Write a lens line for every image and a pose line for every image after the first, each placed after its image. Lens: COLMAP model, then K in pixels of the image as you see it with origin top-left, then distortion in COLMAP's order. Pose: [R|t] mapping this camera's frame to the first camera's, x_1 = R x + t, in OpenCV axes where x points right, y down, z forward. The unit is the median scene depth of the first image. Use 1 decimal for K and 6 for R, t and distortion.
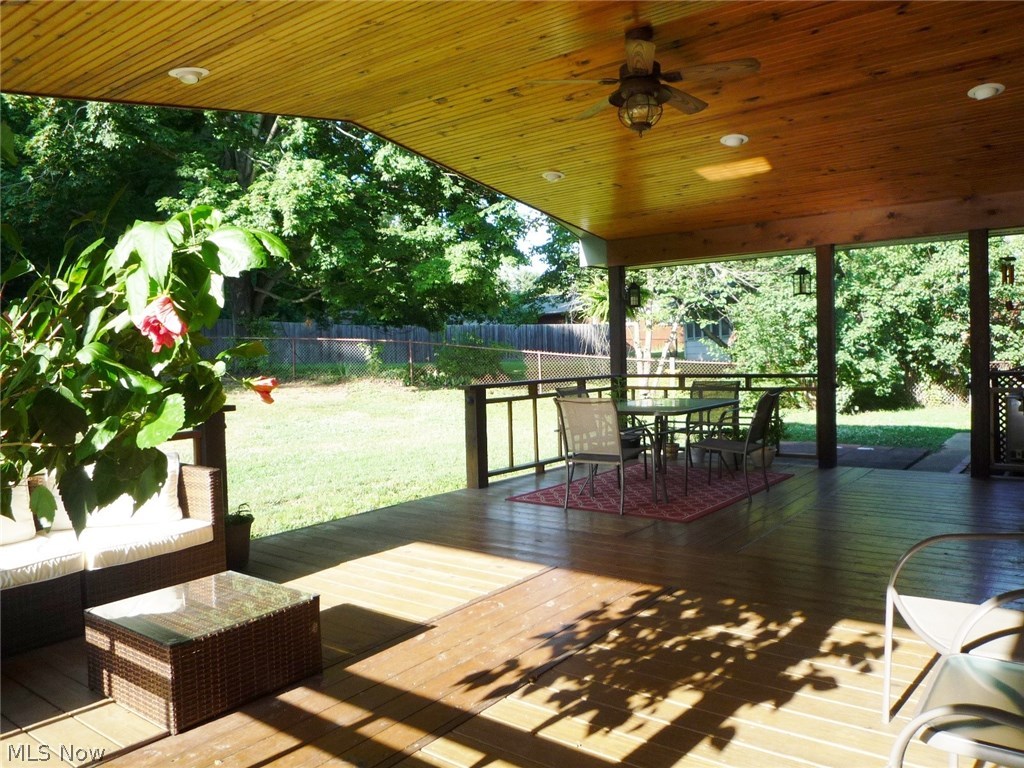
lens RADIAL K [[760.7, 0, 512.5], [0, 760.7, 384.2], [0, 0, 1]] dist [-0.031547, -0.001454]
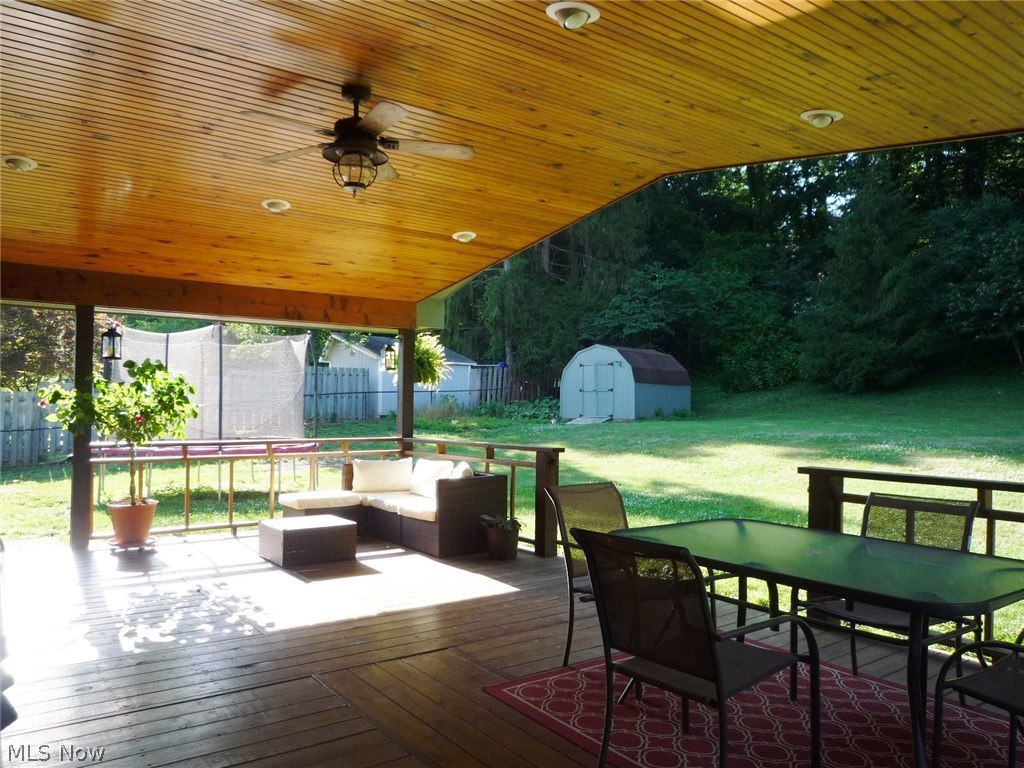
lens RADIAL K [[760.7, 0, 511.8], [0, 760.7, 385.7], [0, 0, 1]] dist [-0.031547, -0.001454]
pose [[-0.291867, -0.011130, -0.956394, 1.275705], [-0.041417, 0.999141, 0.001012, -0.116725], [0.955562, 0.039906, -0.292077, 1.822128]]
